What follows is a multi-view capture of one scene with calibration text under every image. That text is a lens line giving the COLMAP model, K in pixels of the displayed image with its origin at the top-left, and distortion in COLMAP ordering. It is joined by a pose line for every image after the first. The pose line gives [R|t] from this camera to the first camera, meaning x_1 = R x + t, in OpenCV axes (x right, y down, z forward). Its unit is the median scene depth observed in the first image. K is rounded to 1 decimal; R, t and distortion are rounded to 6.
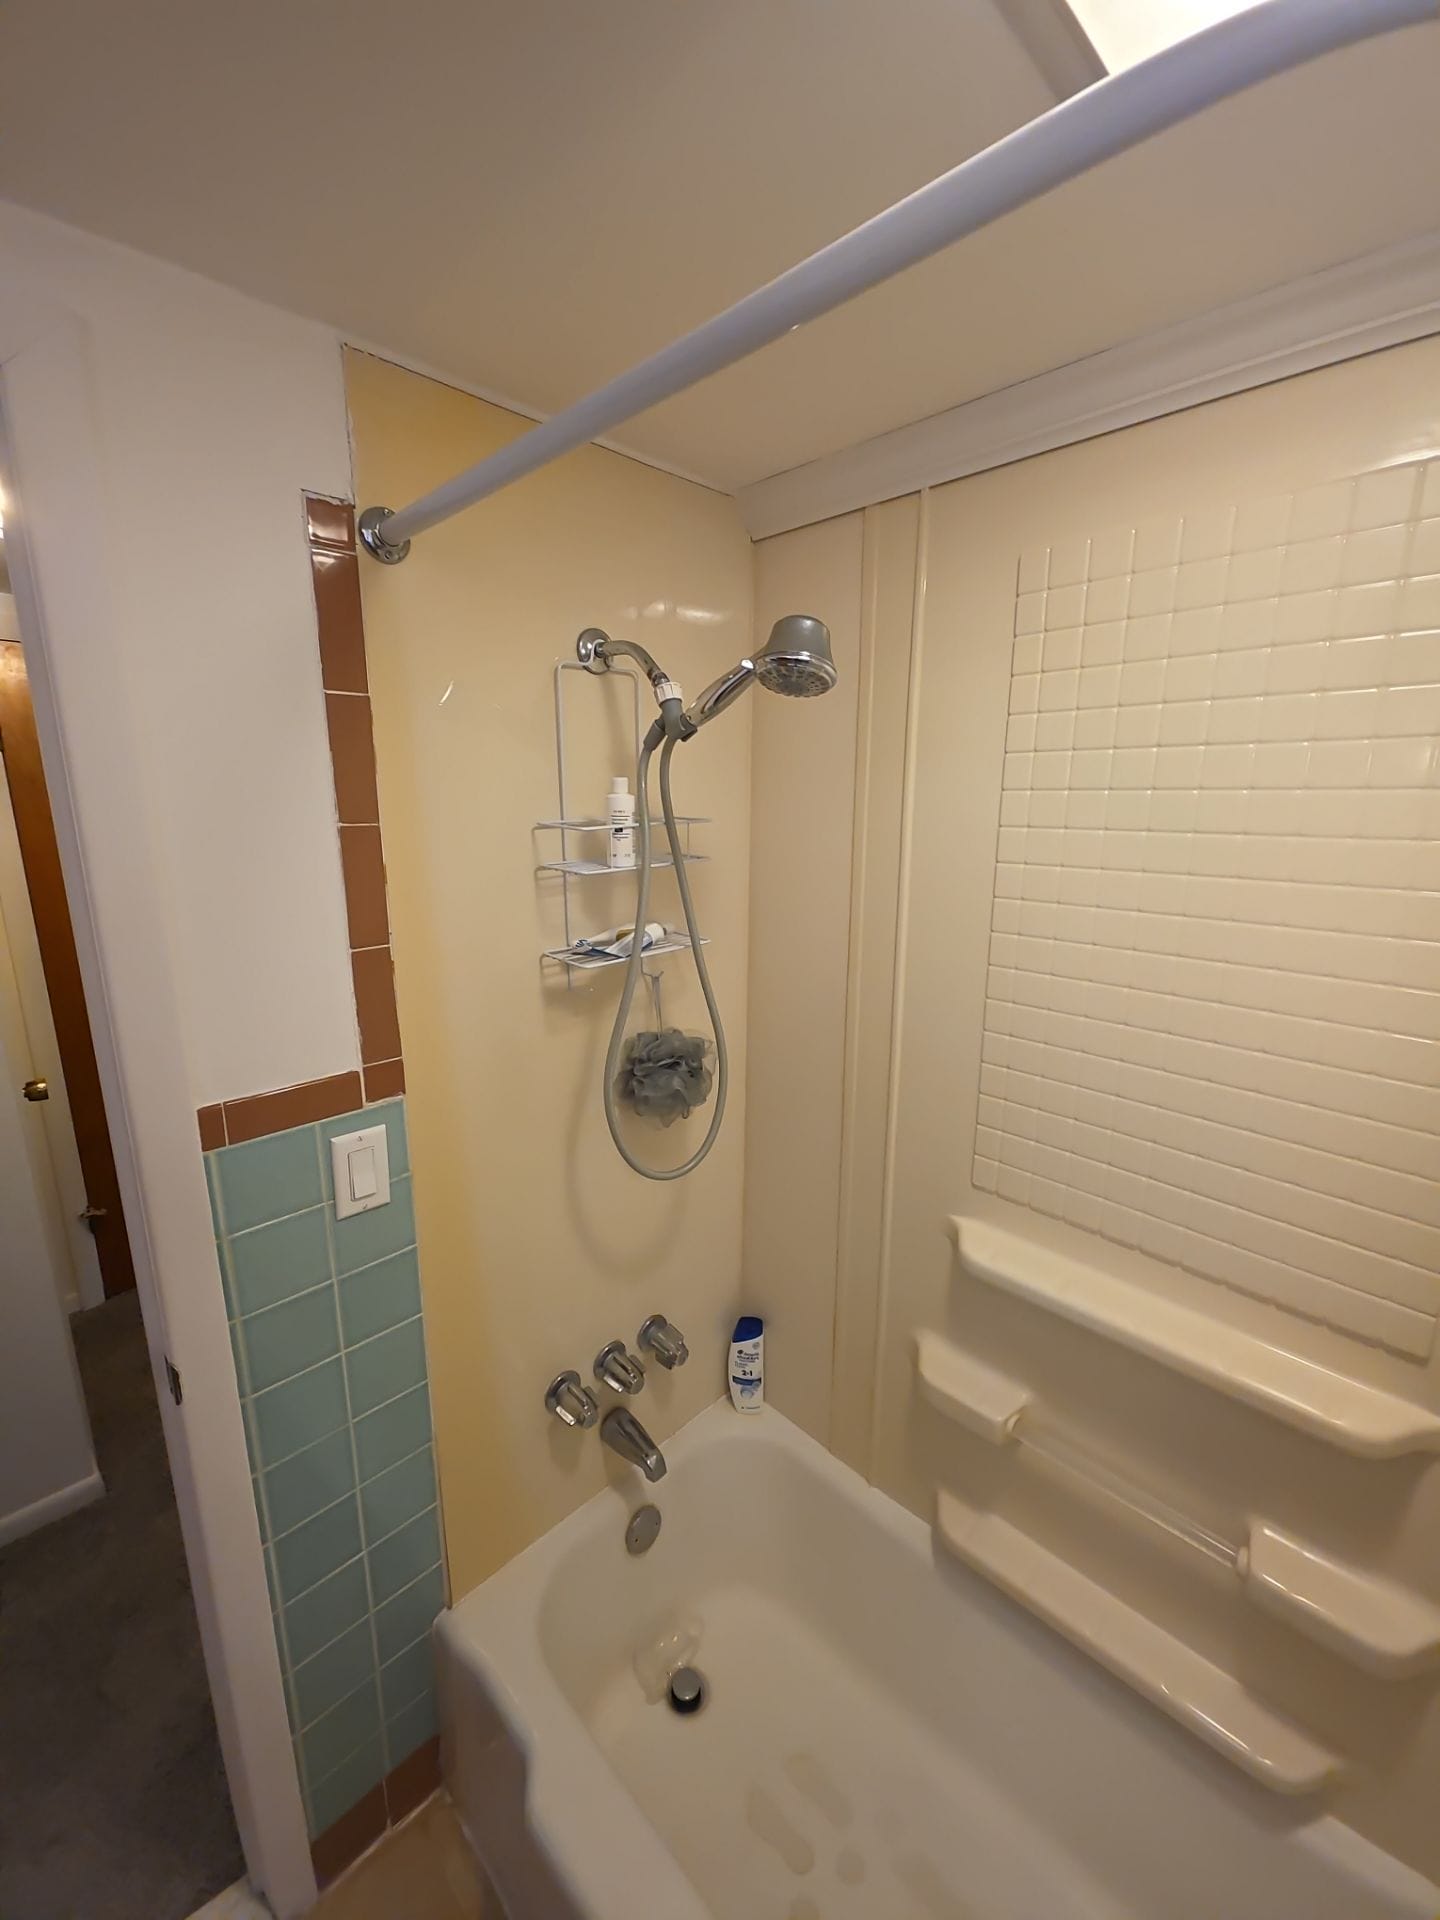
lens RADIAL K [[755.9, 0, 720.0], [0, 755.9, 960.0], [0, 0, 1]] dist [-0.000364, -0.000047]
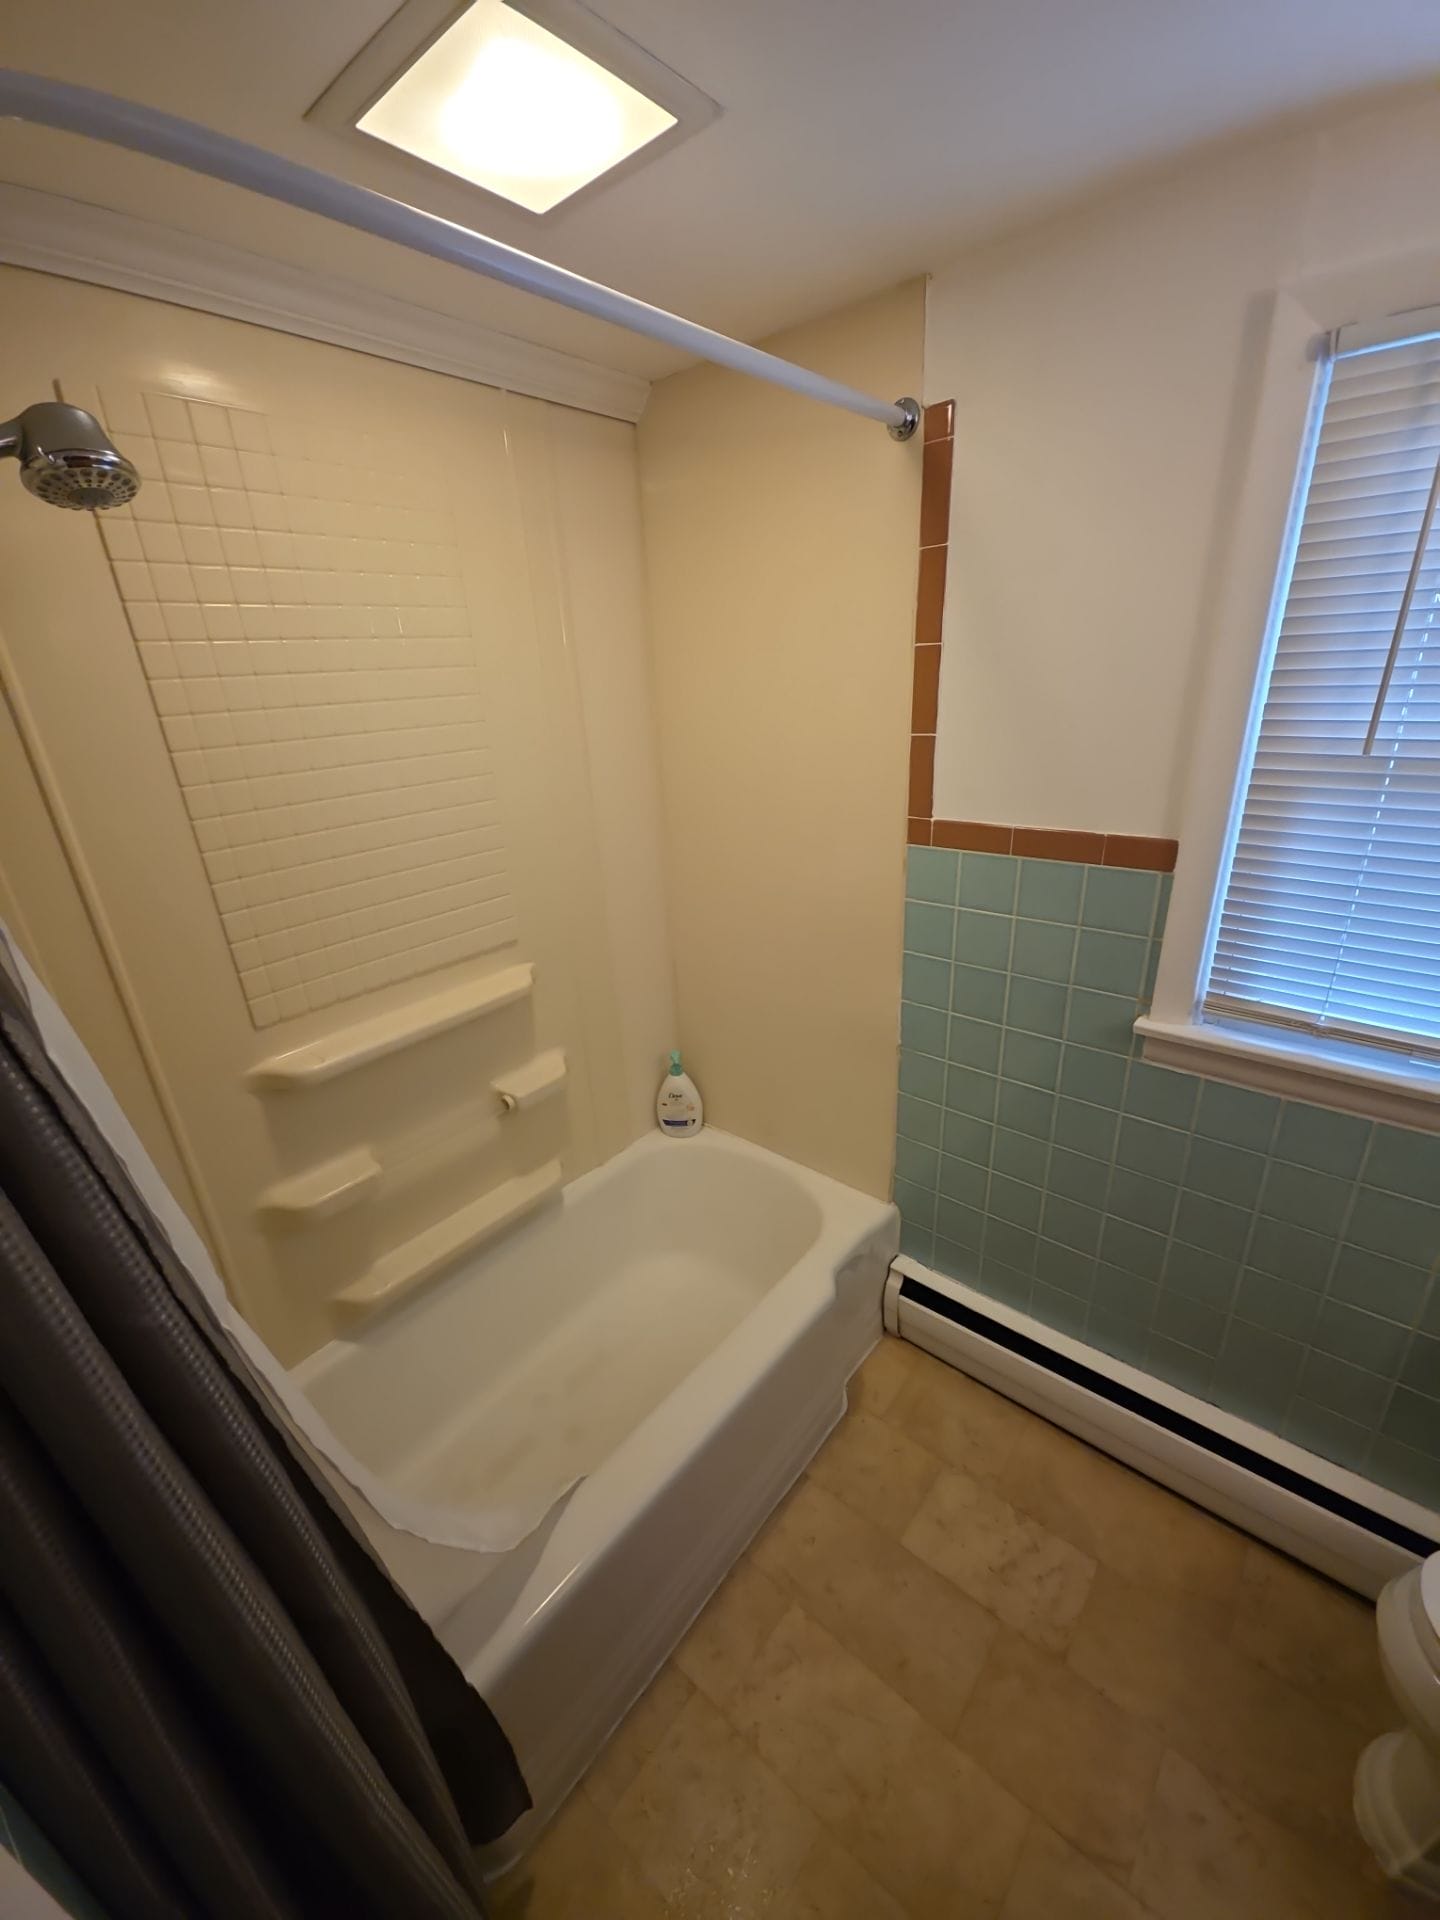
lens RADIAL K [[755.9, 0, 720.0], [0, 755.9, 960.0], [0, 0, 1]] dist [-0.000364, -0.000047]
pose [[-0.078829, -0.362050, 0.928819, -0.927642], [0.257793, 0.892623, 0.369820, -0.029769], [-0.962979, 0.268595, 0.022969, 0.449677]]
